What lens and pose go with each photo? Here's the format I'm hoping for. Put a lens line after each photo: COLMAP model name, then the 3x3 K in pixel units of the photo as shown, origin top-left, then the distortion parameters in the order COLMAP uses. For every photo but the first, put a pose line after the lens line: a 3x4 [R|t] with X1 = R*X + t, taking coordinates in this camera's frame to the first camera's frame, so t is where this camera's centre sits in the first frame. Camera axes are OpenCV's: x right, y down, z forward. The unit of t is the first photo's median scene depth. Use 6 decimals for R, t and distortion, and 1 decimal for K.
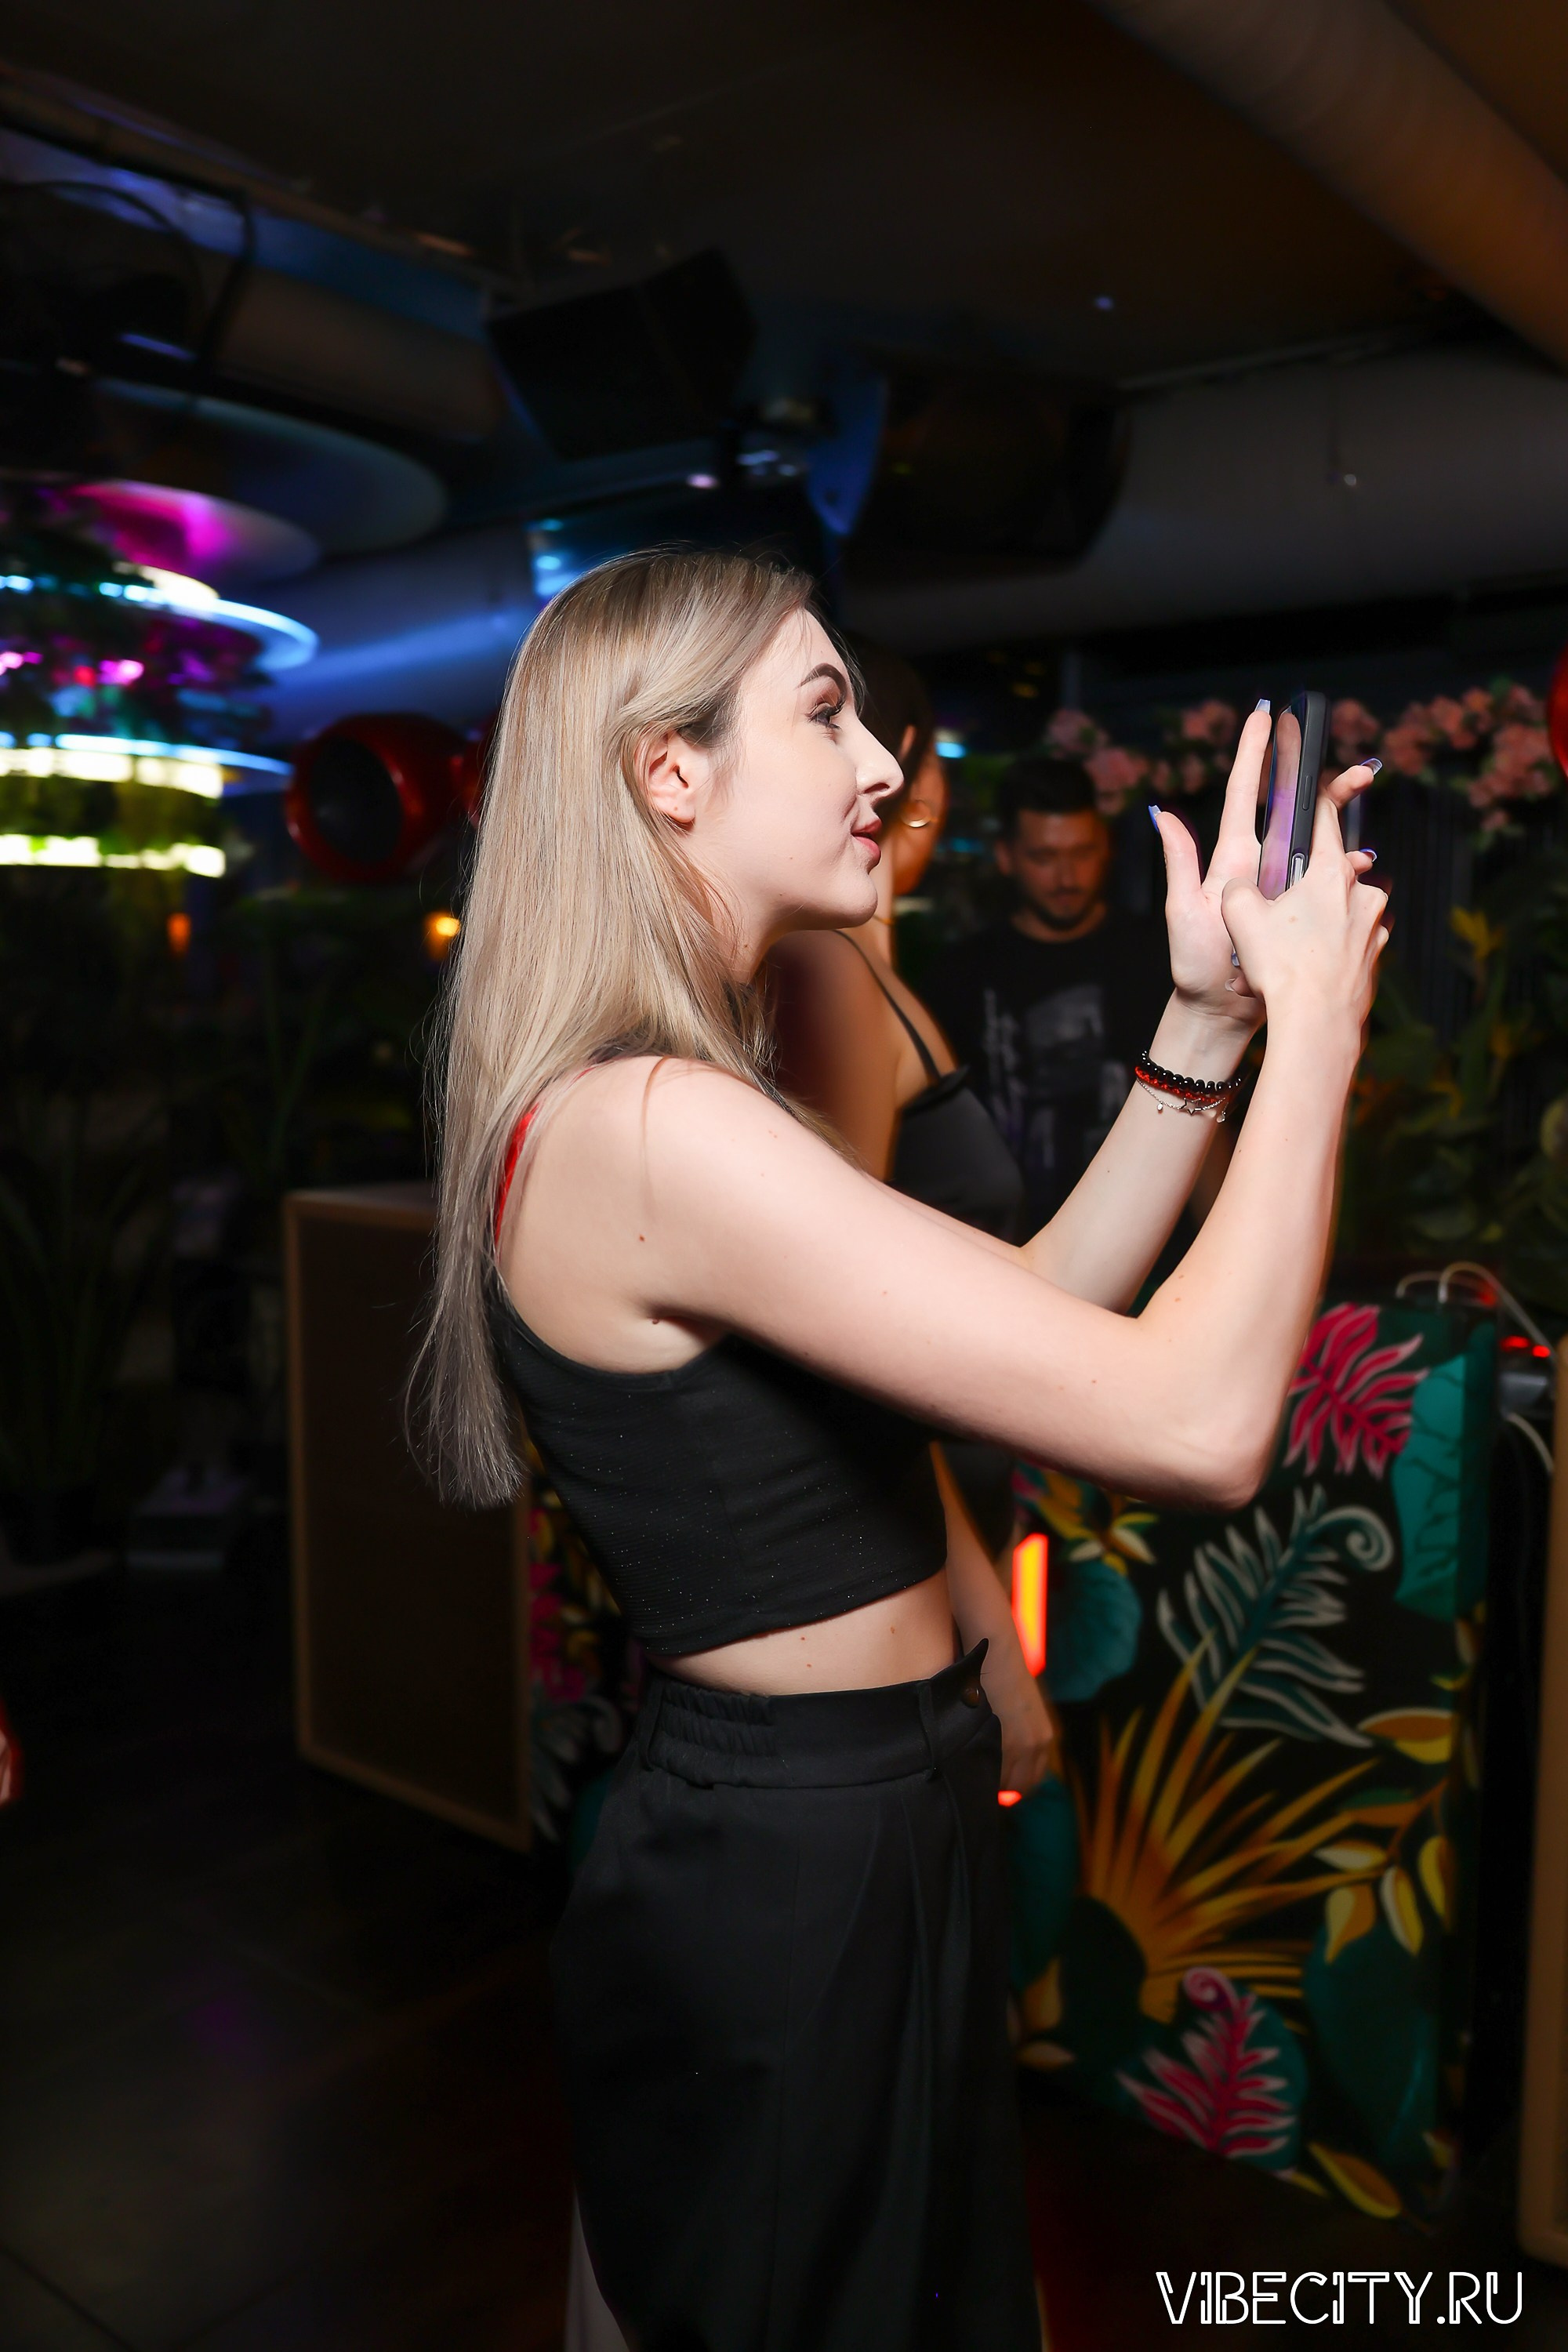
lens RADIAL K [[1875.8, 0, 784.0], [0, 1875.8, 1176.0], [0, 0, 1]] dist [-0.002558, -0.000056]
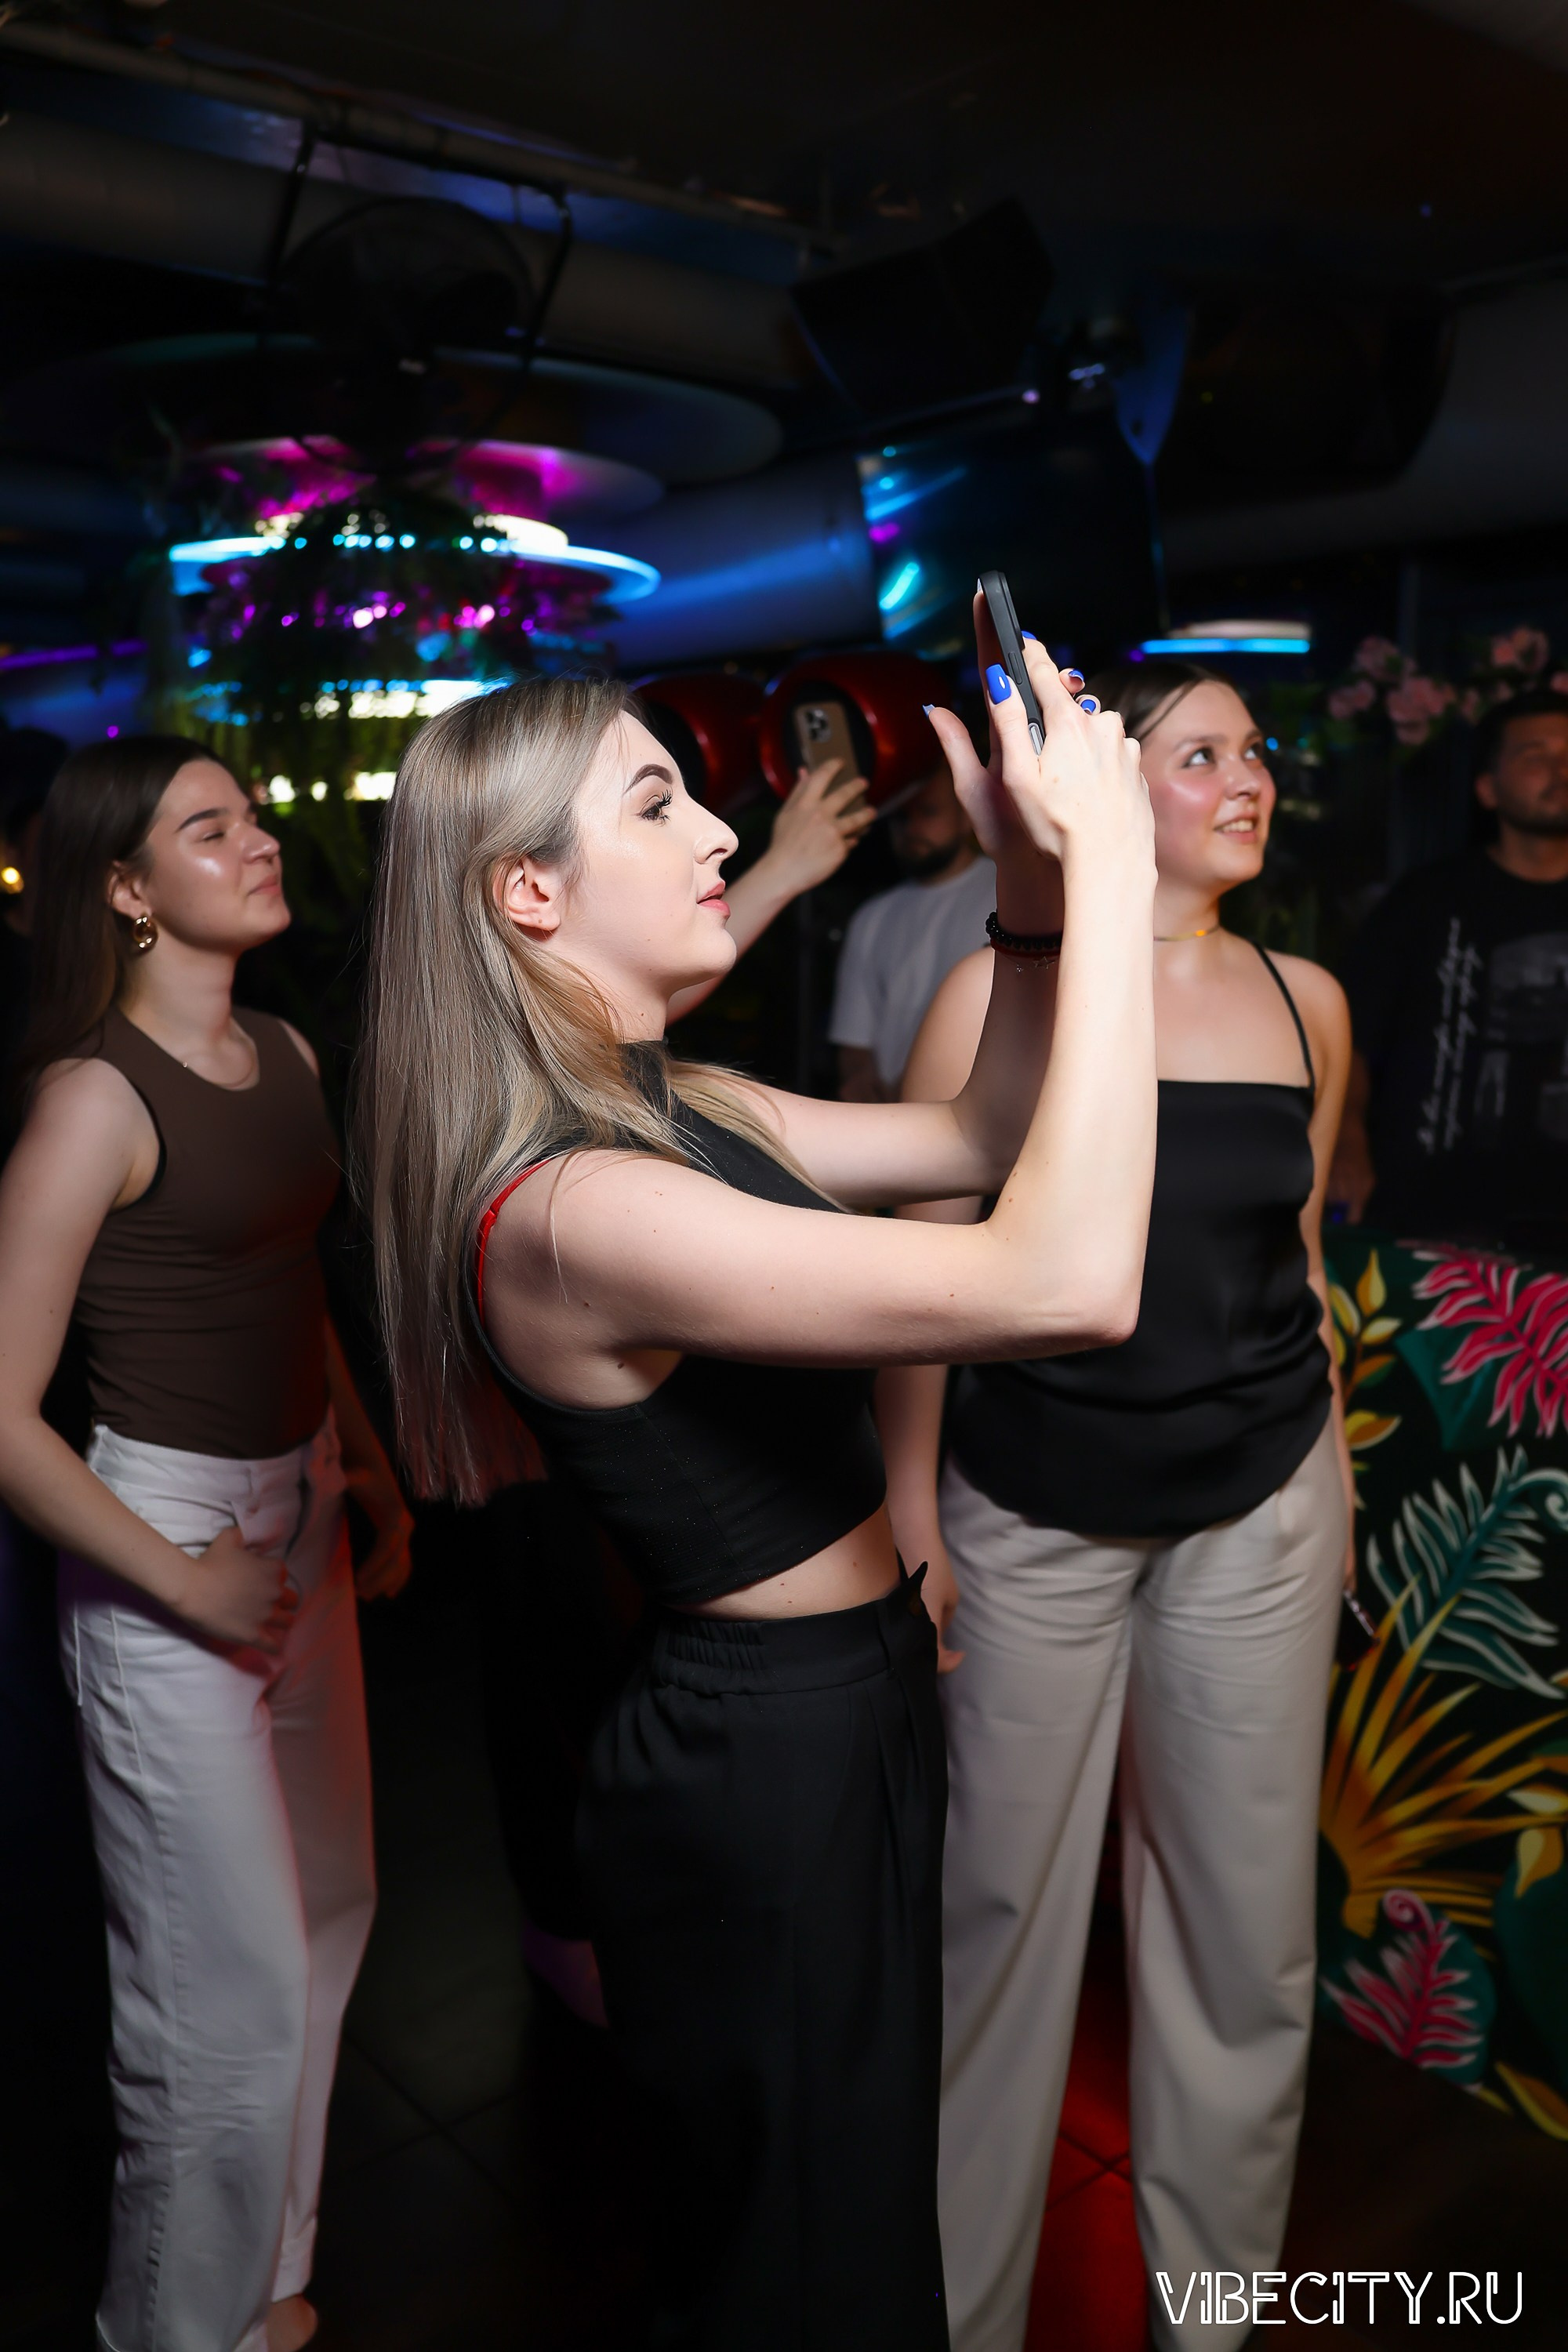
lens RADIAL K [[1926.9, 0, 784.0], [0, 1926.9, 1176.0], [0, 0, 1]] dist [-0.007300, -0.000078]
pose [[0.977350, 0.026790, -0.209925, 0.103174], [-0.012734, 0.997602, 0.068025, -0.048377], [0.211244, -0.063811, 0.975348, -0.104540]]
